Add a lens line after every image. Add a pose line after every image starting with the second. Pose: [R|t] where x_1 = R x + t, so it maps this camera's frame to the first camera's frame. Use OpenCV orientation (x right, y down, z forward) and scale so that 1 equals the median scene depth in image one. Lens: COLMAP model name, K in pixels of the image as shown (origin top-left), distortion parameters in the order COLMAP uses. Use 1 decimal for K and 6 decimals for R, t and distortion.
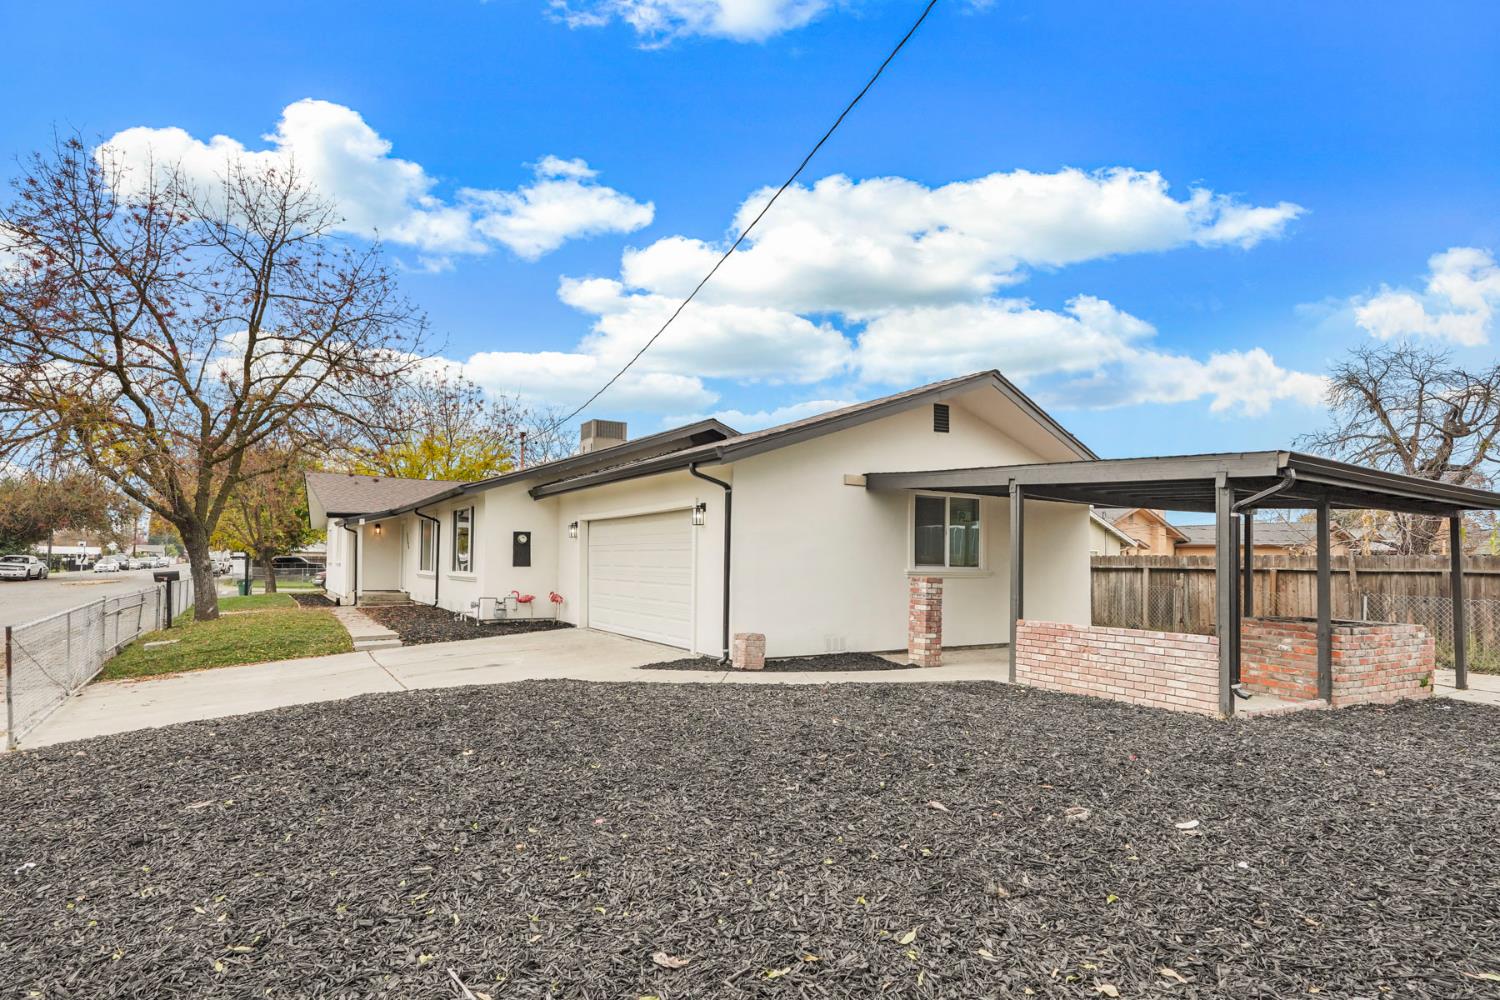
lens RADIAL K [[818.3, 0, 747.8], [0, 818.3, 524.4], [0, 0, 1]] dist [-0.003599, 0.000414]
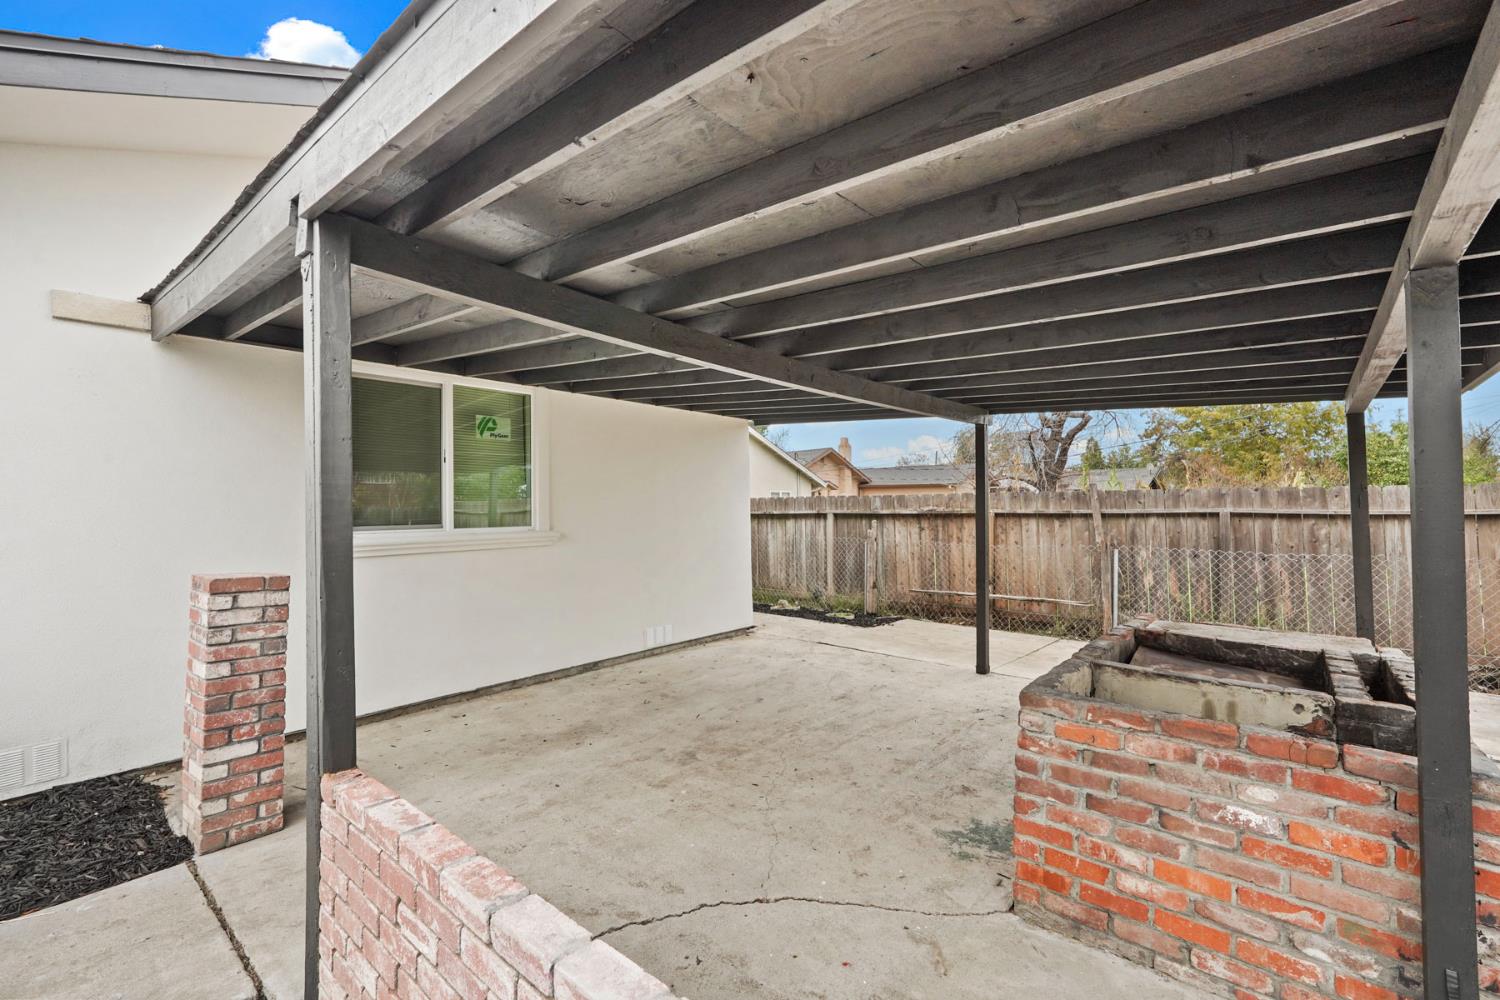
lens RADIAL K [[658.8, 0, 750.0], [0, 658.8, 500.0], [0, 0, 1]] dist [-0.011329, 0.005244]
pose [[0.948523, -0.022341, 0.315918, 0.263131], [0.009933, 0.999117, 0.040831, 0.018630], [-0.316551, -0.035591, 0.947908, 0.524190]]
